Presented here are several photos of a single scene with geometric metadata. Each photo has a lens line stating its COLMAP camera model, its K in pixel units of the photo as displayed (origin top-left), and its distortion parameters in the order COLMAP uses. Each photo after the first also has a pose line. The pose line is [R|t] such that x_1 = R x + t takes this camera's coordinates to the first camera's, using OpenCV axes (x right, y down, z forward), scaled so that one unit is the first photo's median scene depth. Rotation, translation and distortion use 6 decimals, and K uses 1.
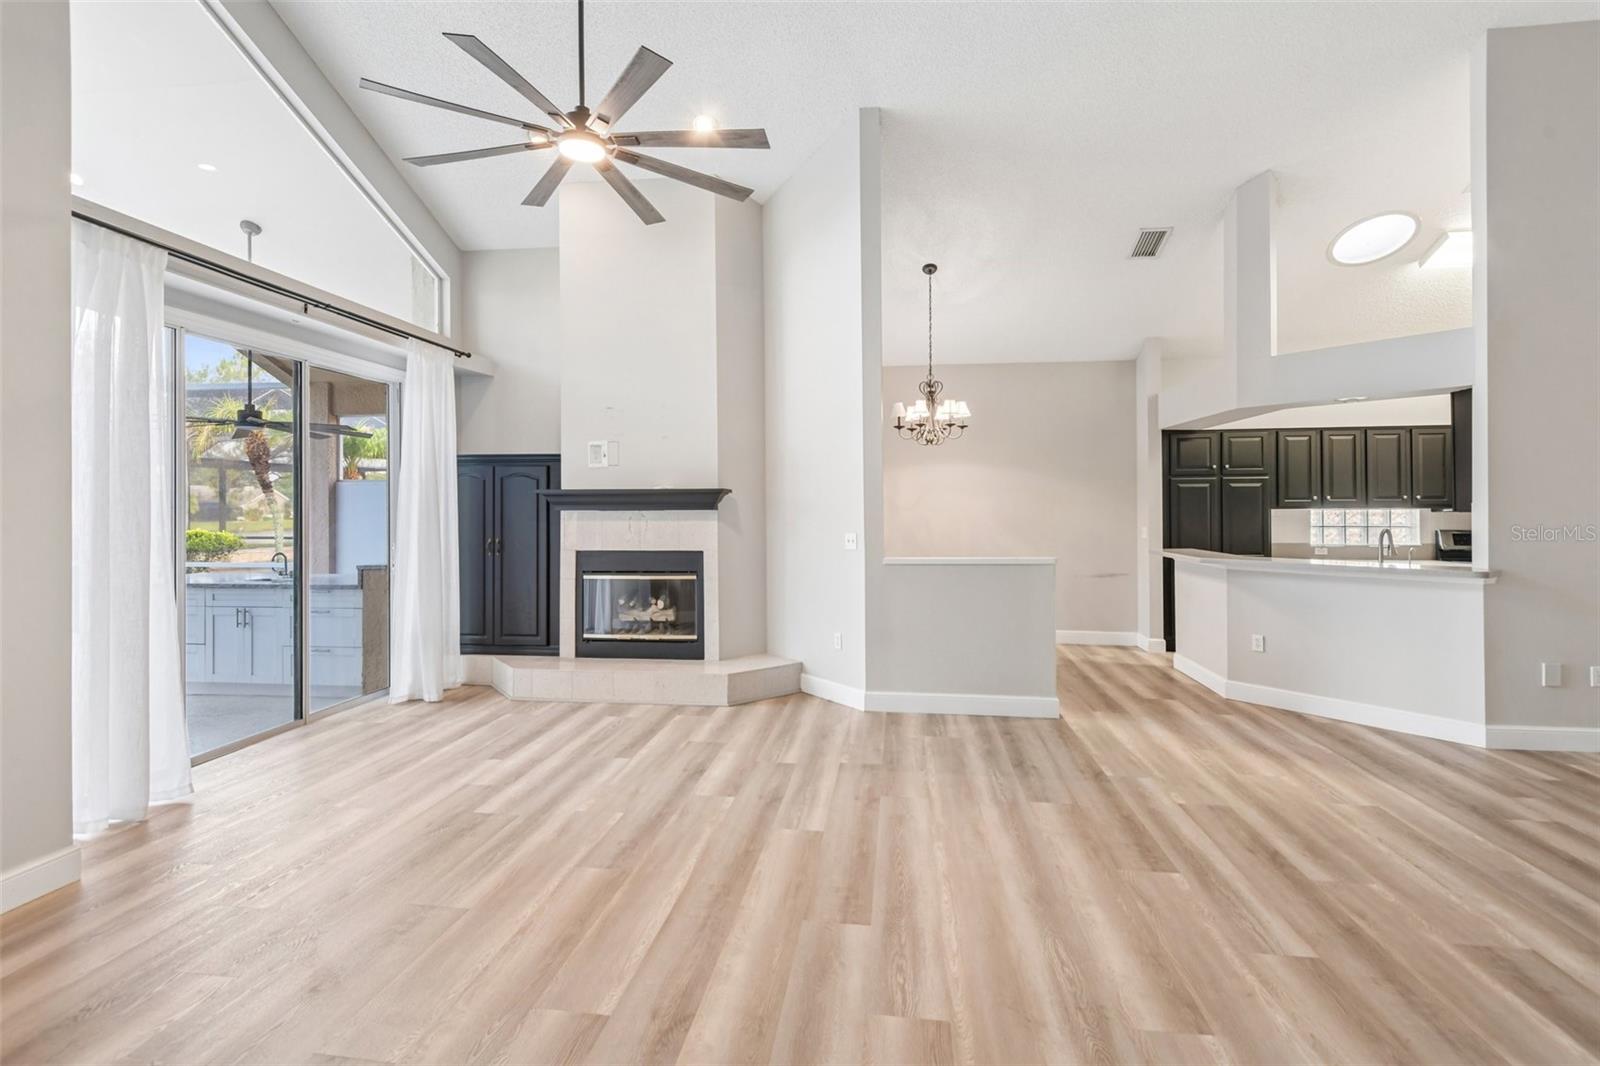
lens RADIAL K [[732.6, 0, 810.1], [0, 732.6, 498.2], [0, 0, 1]] dist [0.017981, -0.006731]
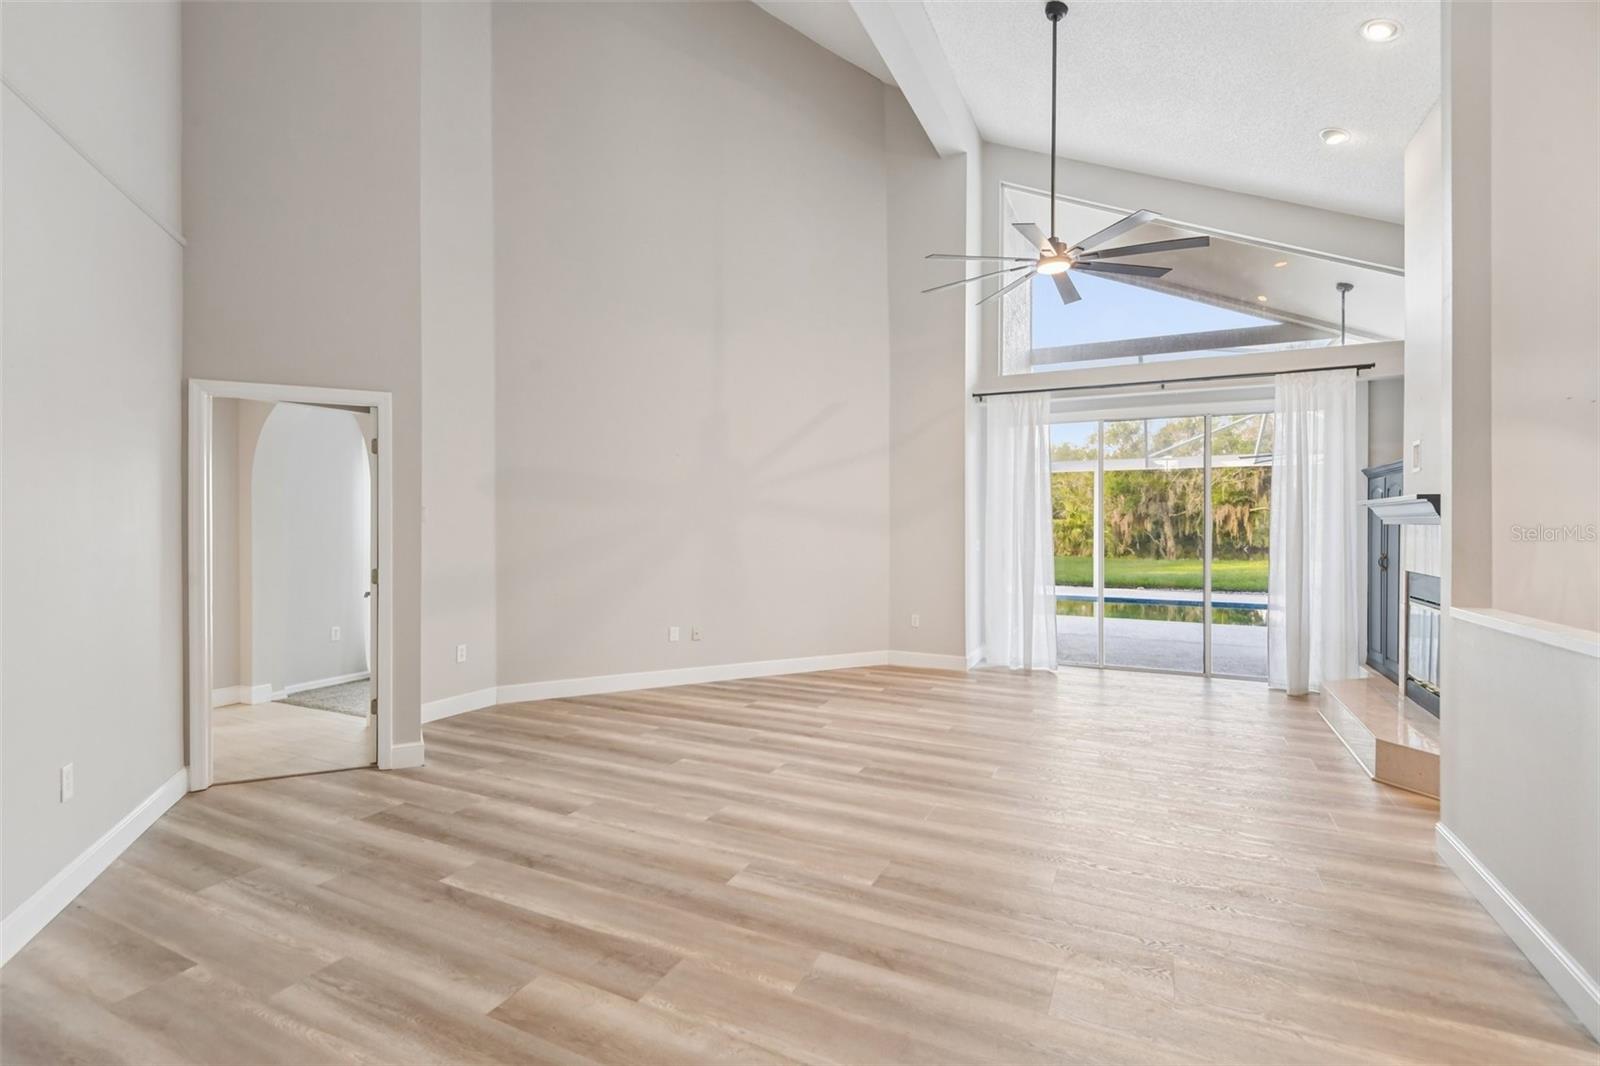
lens RADIAL K [[732.6, 0, 805.4], [0, 732.6, 521.9], [0, 0, 1]] dist [0.017981, -0.006731]
pose [[-0.320560, -0.002938, -0.947224, 1.732626], [0.013224, 0.999884, -0.007577, 0.028127], [0.947136, -0.014955, -0.320484, 1.464372]]
